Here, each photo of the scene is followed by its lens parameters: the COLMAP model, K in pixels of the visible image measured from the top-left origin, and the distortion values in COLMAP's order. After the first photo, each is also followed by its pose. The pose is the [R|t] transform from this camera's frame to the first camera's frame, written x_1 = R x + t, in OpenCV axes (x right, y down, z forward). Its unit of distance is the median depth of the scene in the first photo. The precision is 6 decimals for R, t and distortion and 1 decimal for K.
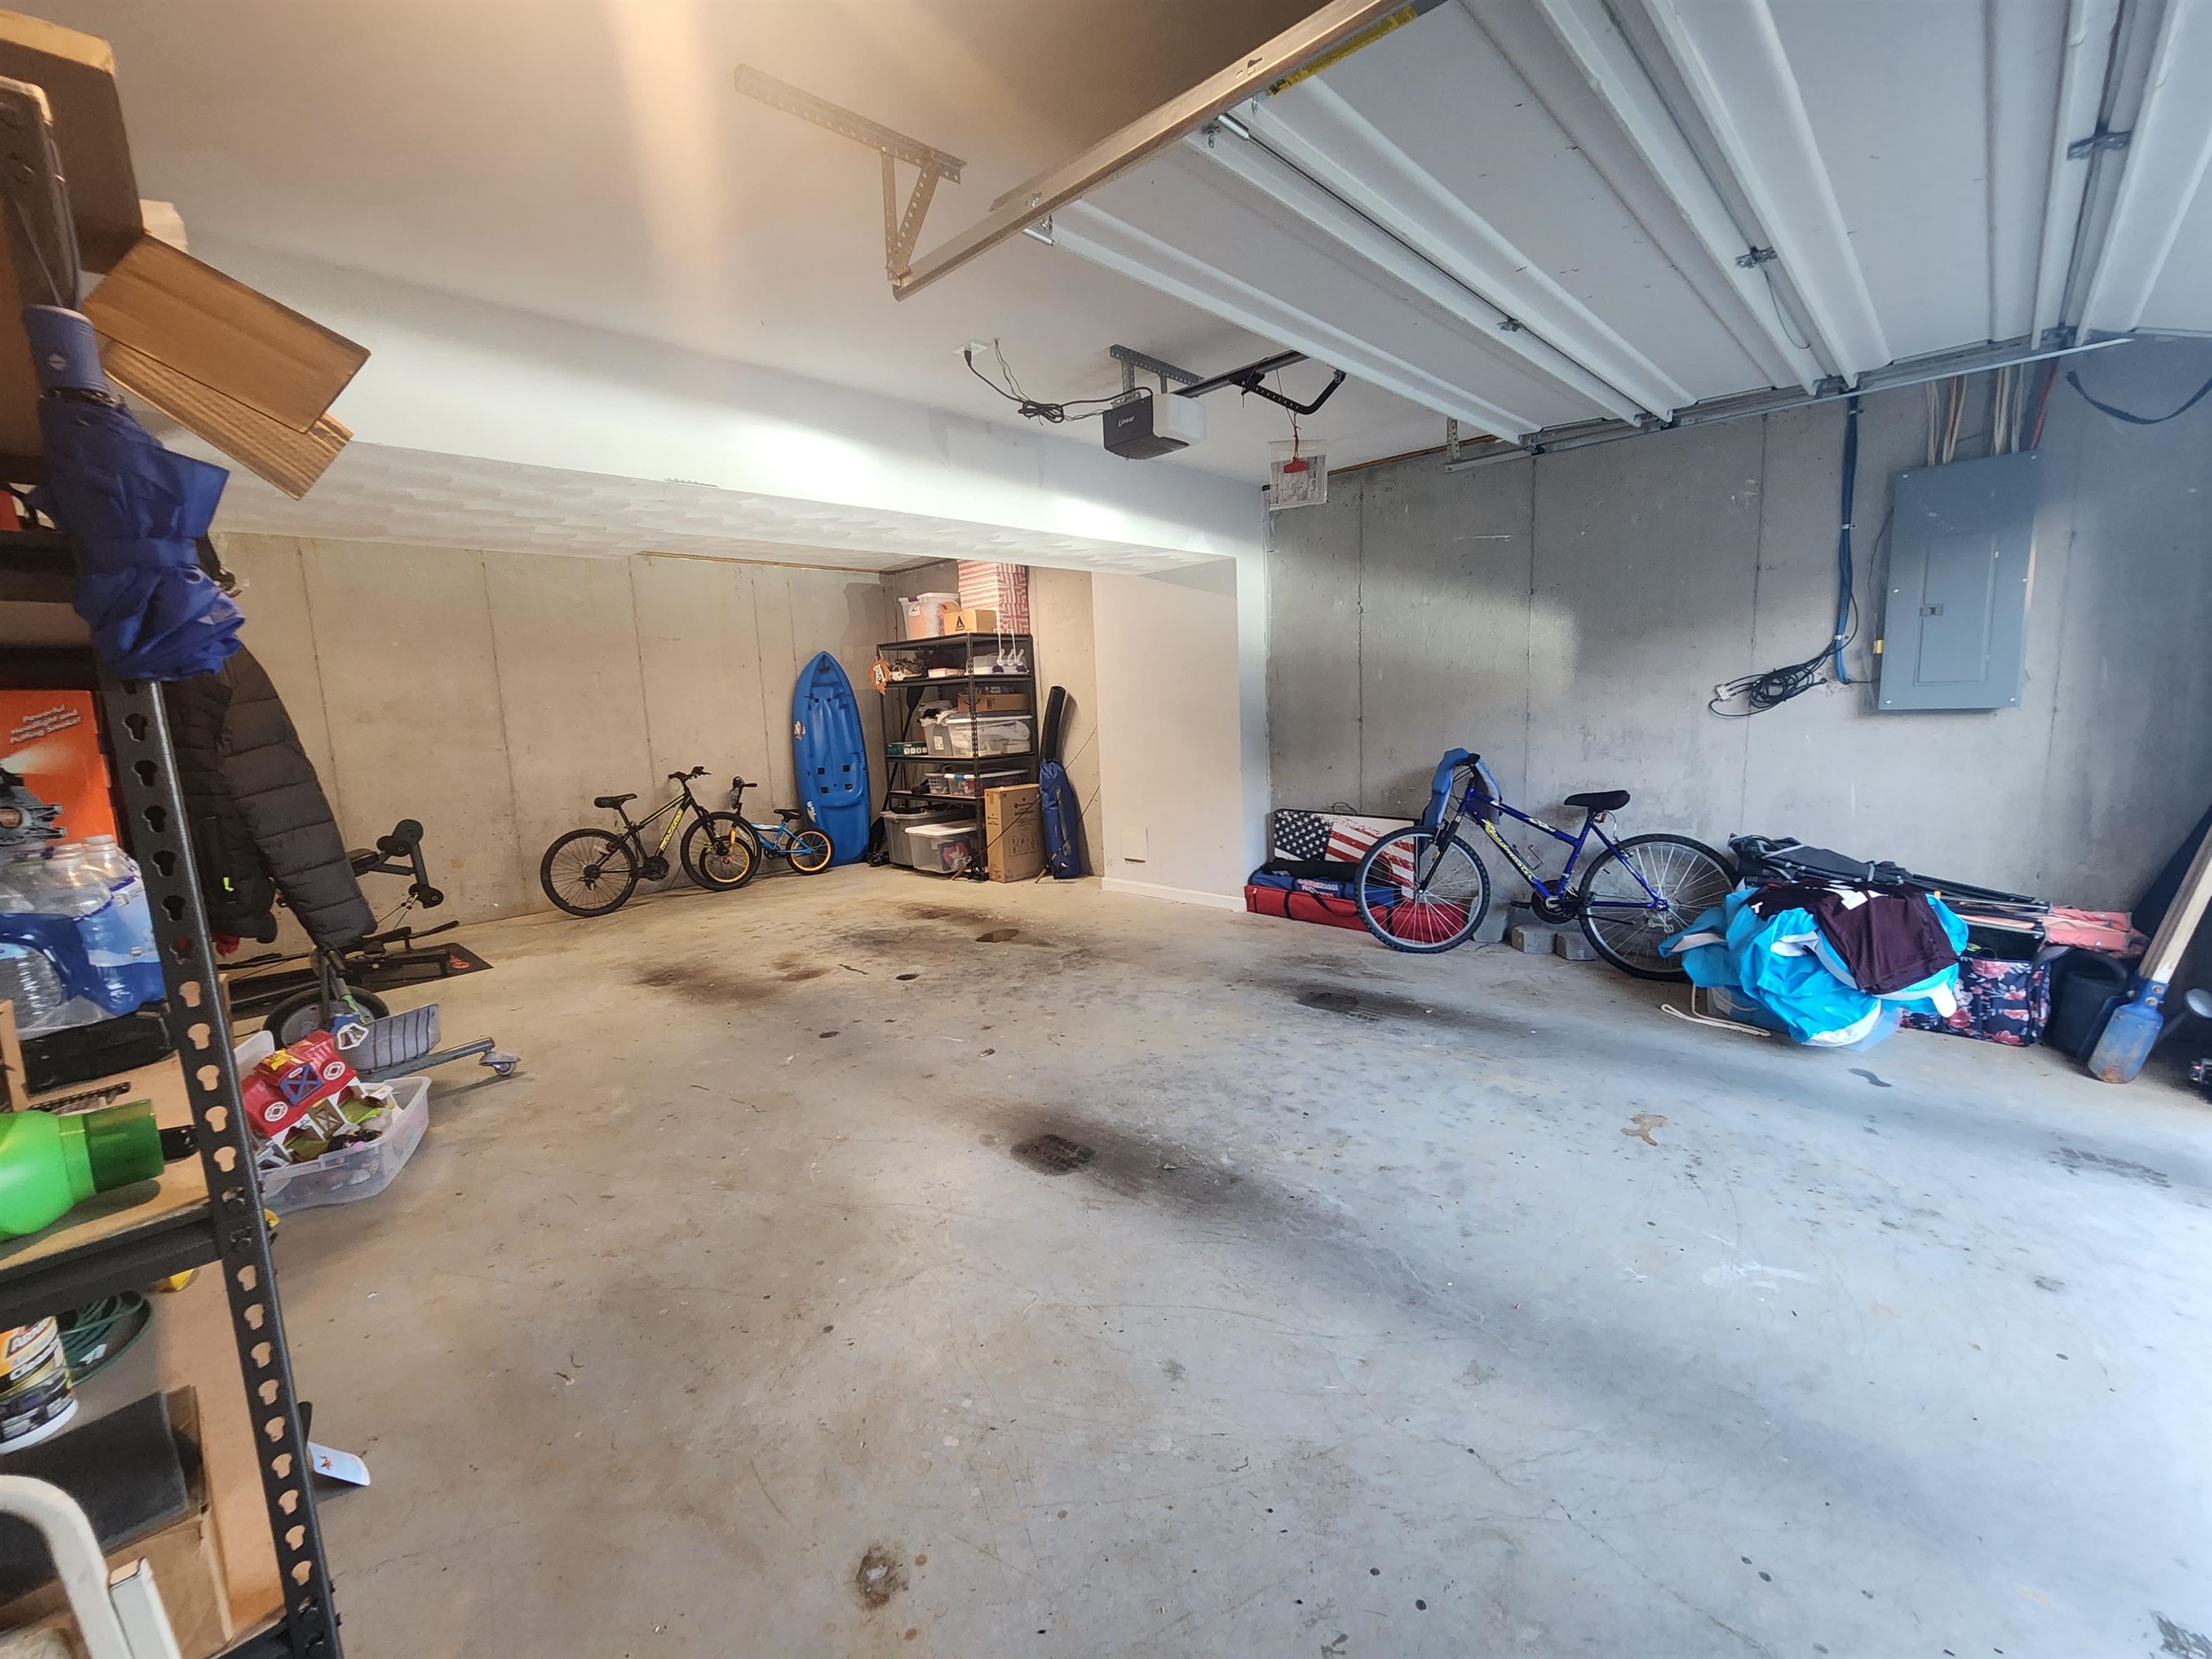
lens RADIAL K [[904.5, 0, 1108.3], [0, 904.5, 829.2], [0, 0, 1]] dist [-0.000609, -0.001585]
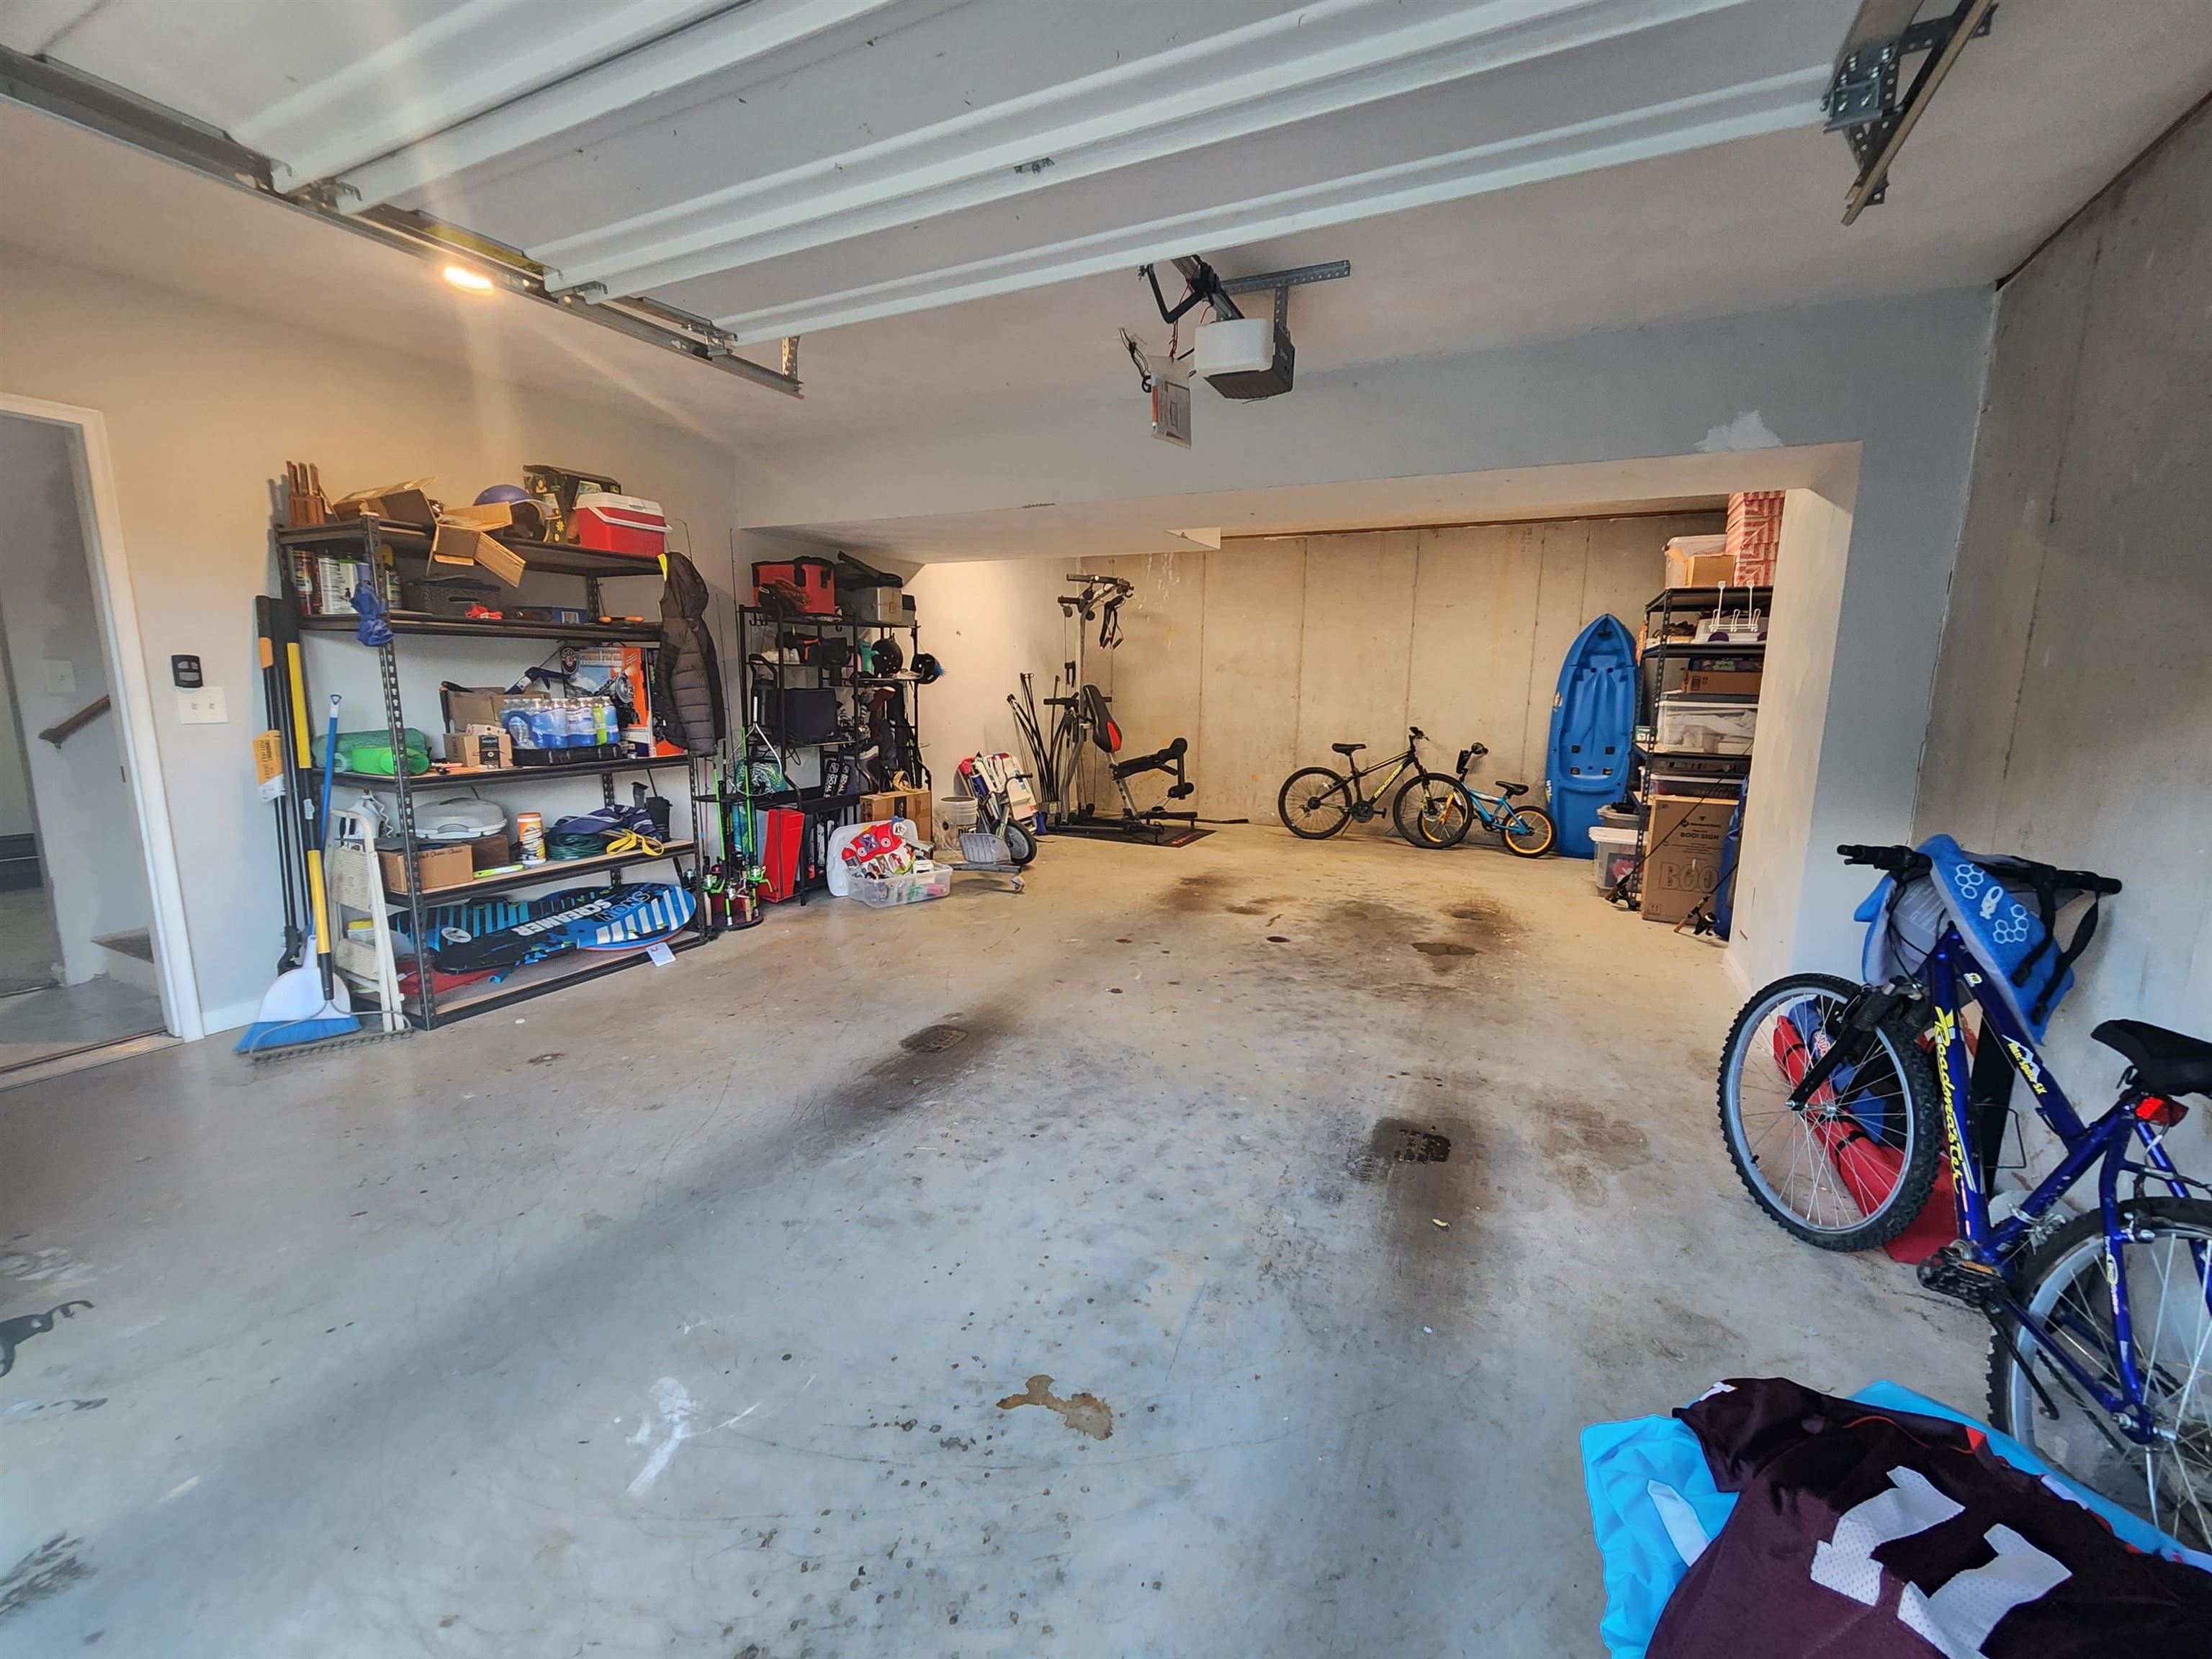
lens RADIAL K [[904.5, 0, 1107.5], [0, 904.5, 827.0], [0, 0, 1]] dist [-0.000609, -0.001585]
pose [[0.300542, 0.203298, -0.931850, 0.659353], [-0.164810, 0.973392, 0.159206, -0.093764], [0.939421, 0.105731, 0.326050, 0.474109]]
